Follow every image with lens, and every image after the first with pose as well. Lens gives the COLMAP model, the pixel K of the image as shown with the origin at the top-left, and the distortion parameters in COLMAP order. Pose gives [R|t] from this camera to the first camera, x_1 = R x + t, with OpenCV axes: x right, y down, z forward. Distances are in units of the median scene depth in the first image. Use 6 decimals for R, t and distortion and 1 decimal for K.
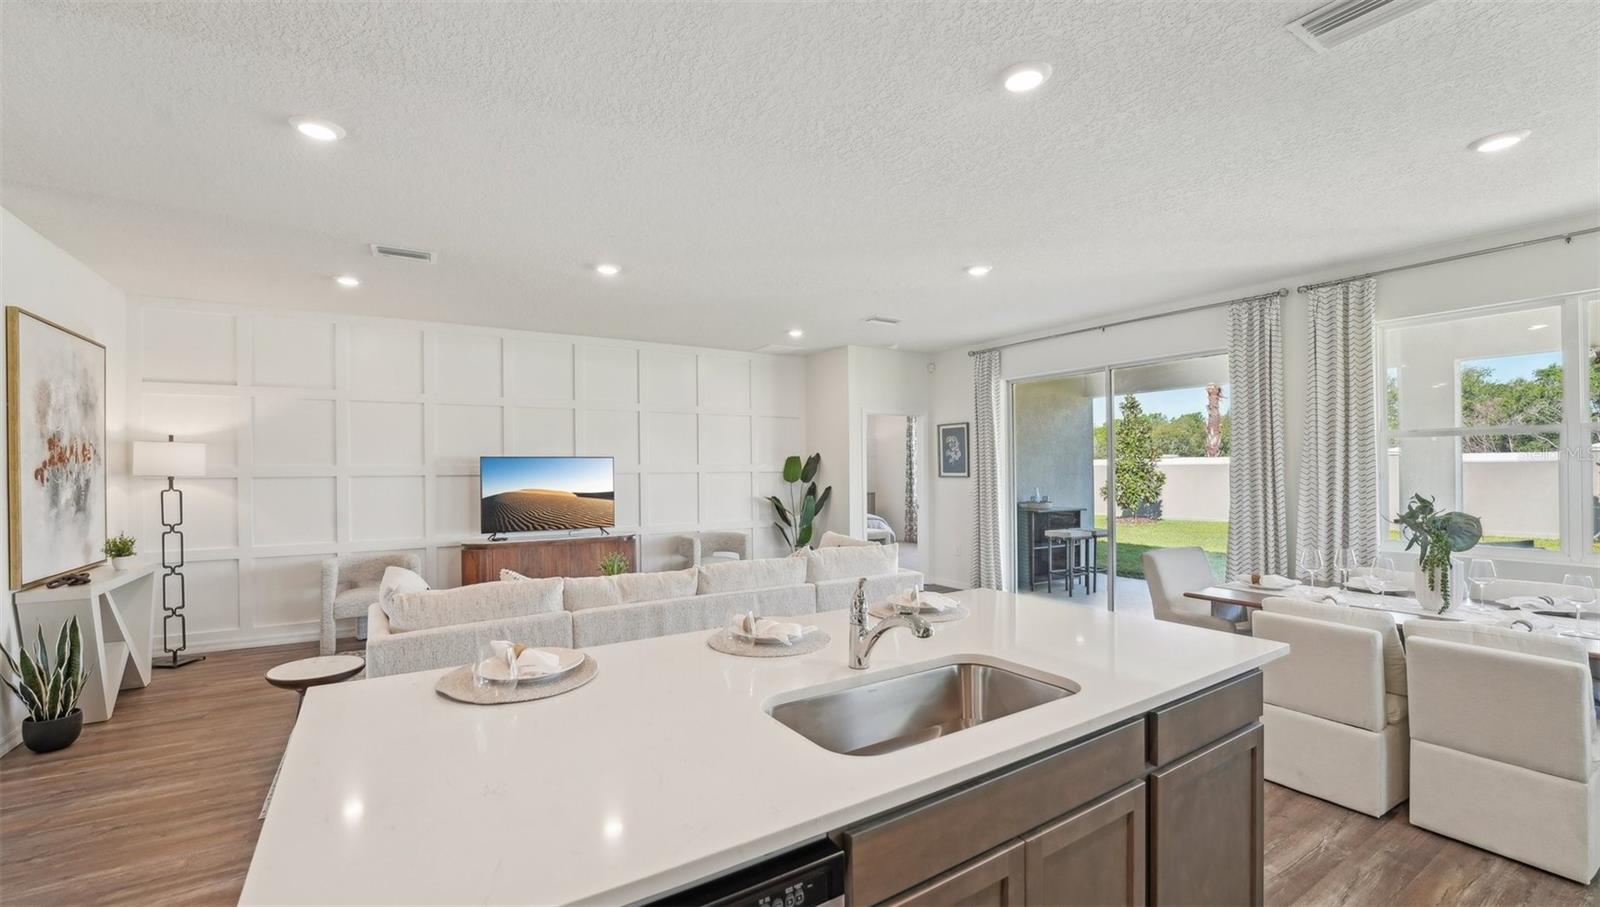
lens RADIAL K [[656.9, 0, 797.7], [0, 656.9, 466.8], [0, 0, 1]] dist [-0.027053, 0.005890]
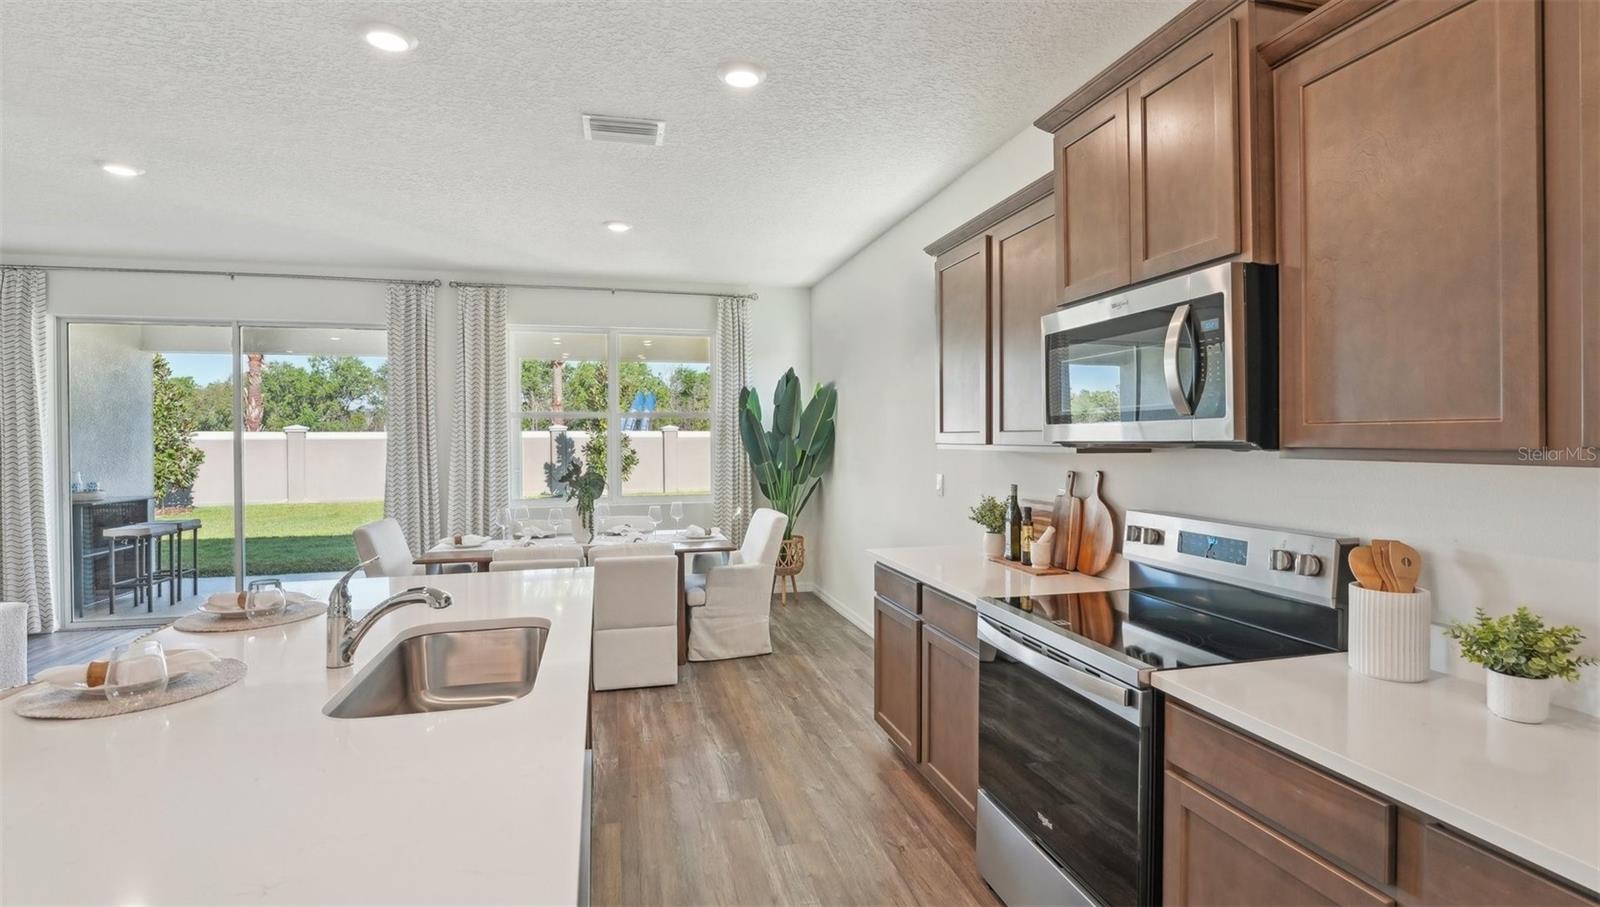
lens RADIAL K [[724.7, 0, 793.5], [0, 724.7, 439.4], [0, 0, 1]] dist [-0.021640, 0.000308]
pose [[0.304940, 0.003071, 0.952367, -0.230820], [0.001553, 0.999992, -0.003722, 0.002558], [-0.952370, 0.002614, 0.304933, 0.046976]]
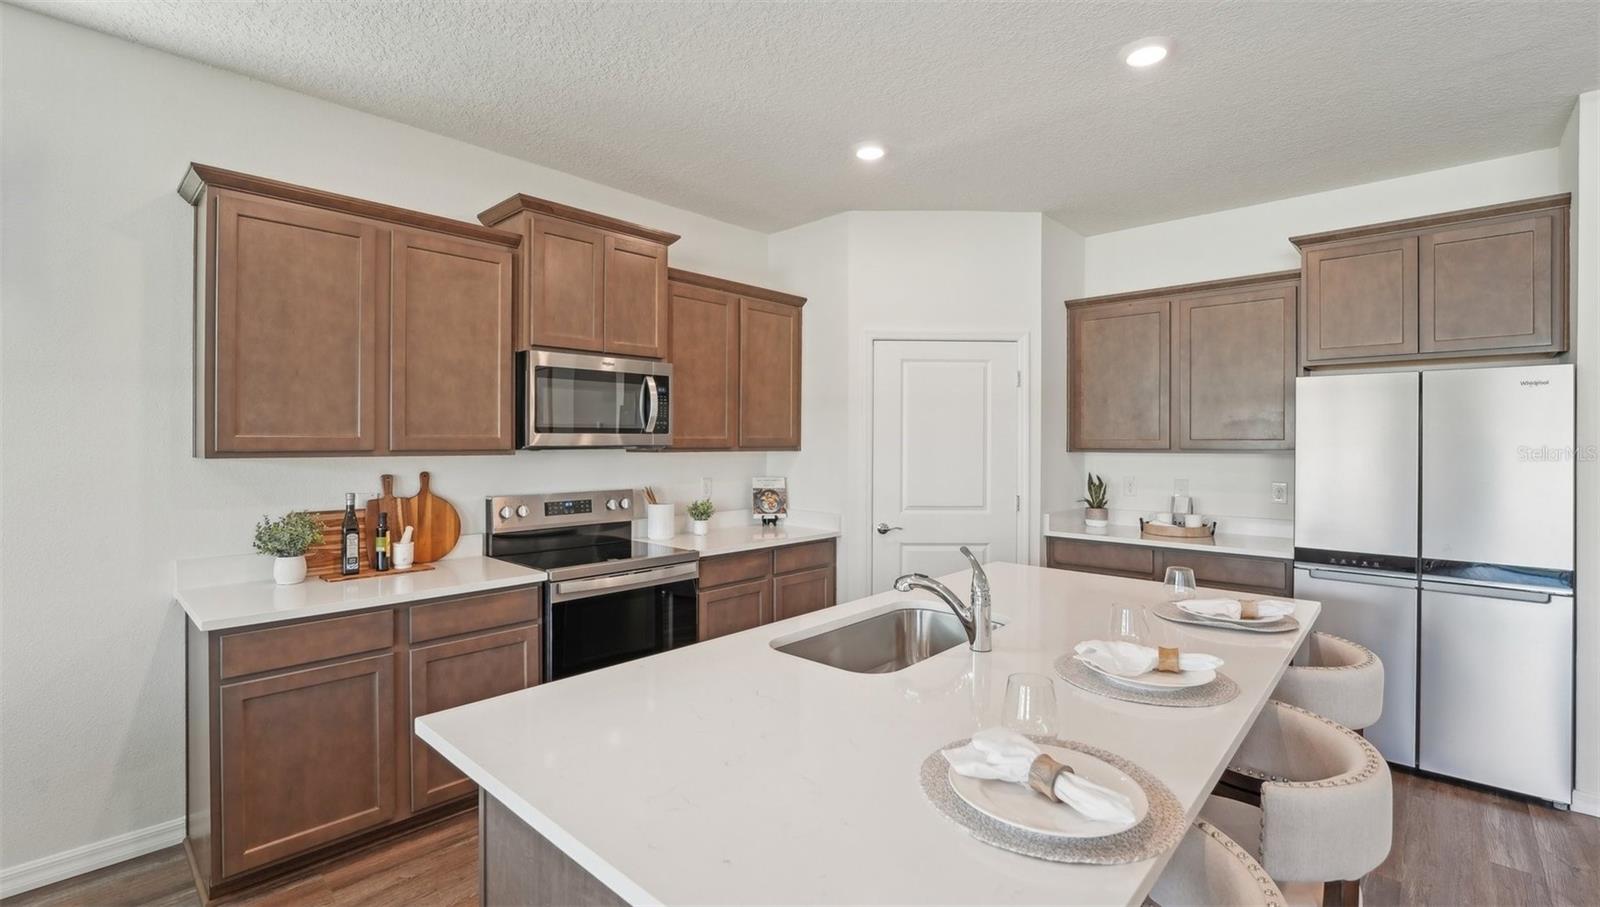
lens RADIAL K [[699.1, 0, 794.4], [0, 699.1, 441.9], [0, 0, 1]] dist [-0.013672, -0.001068]
pose [[-0.965606, 0.004773, -0.259967, 0.223570], [0.004366, 0.999988, 0.002141, -0.001314], [0.259974, 0.000933, -0.965615, 0.693110]]
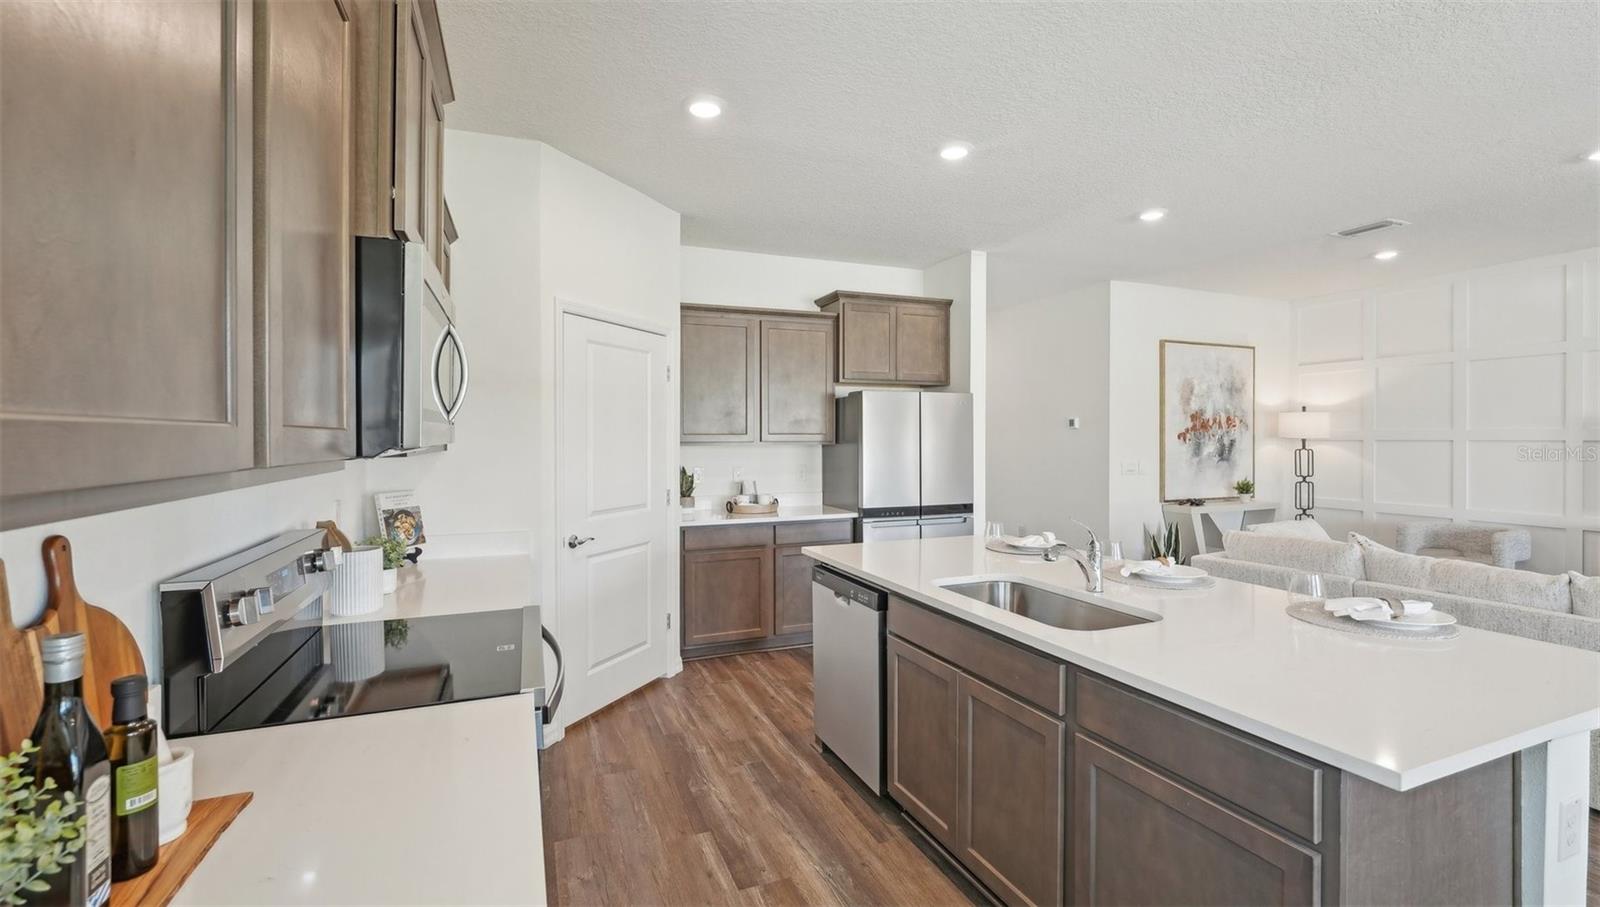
lens RADIAL K [[685.1, 0, 798.4], [0, 685.1, 438.7], [0, 0, 1]] dist [-0.007678, 0.000282]
pose [[-0.170159, 0.011053, -0.985355, 0.542553], [0.004261, 0.999936, 0.010480, -0.003486], [0.985407, -0.002415, -0.170195, 0.236974]]
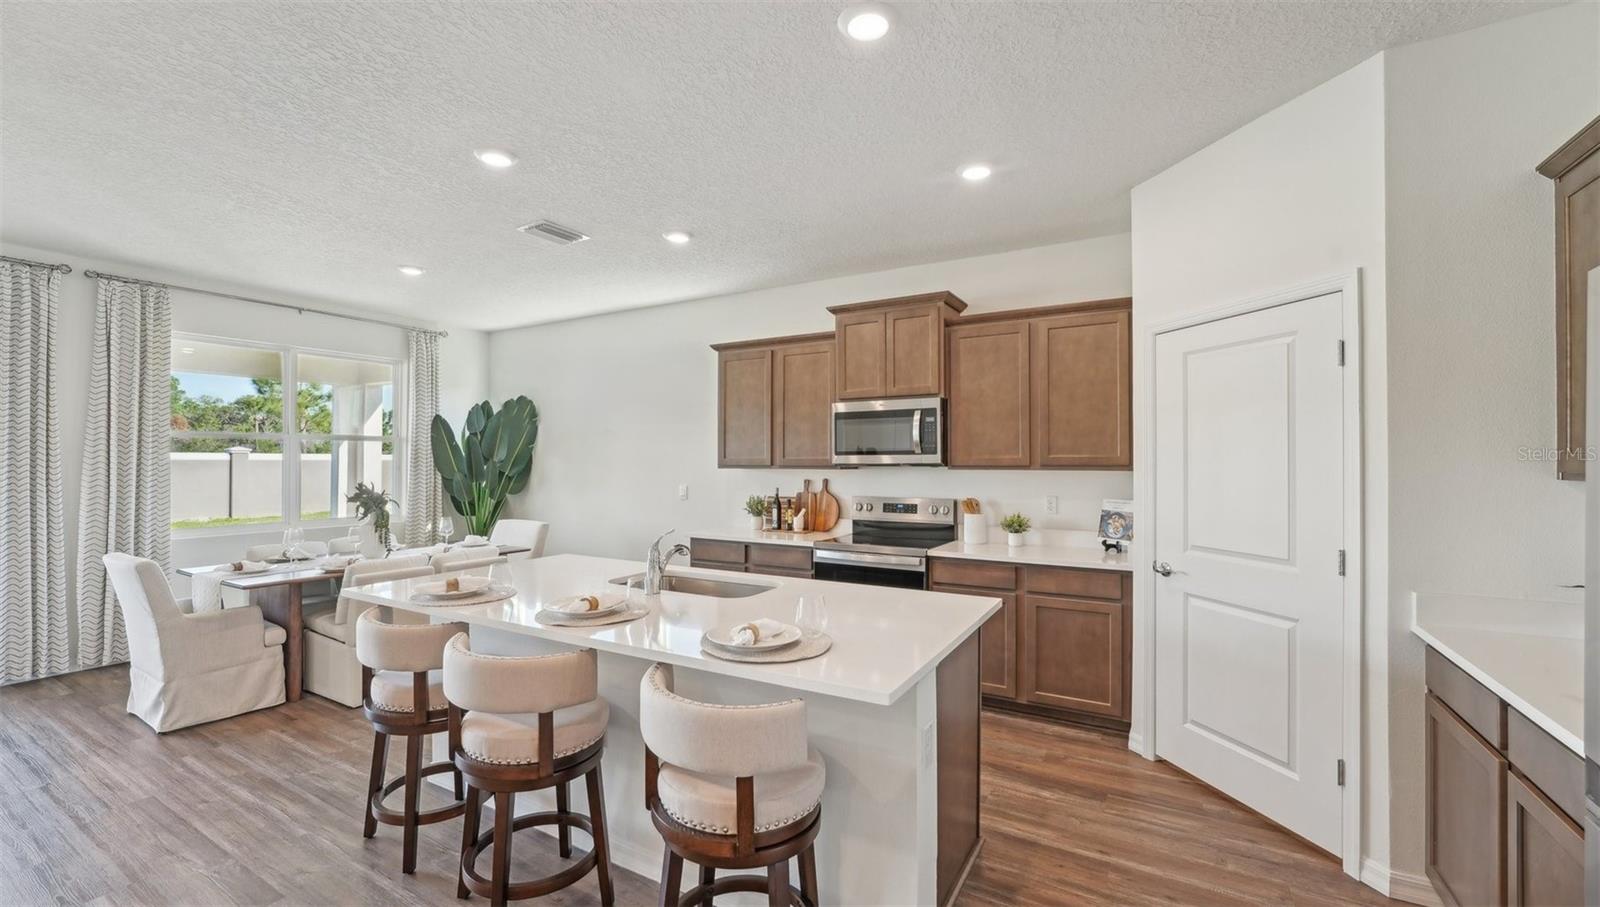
lens RADIAL K [[656.3, 0, 800.0], [0, 656.3, 453.5], [0, 0, 1]] dist [-0.018629, 0.000443]
pose [[-0.467507, 0.017165, 0.883823, -0.504392], [0.002225, 0.999831, -0.018240, 0.005130], [-0.883987, -0.006561, -0.467466, 0.506306]]
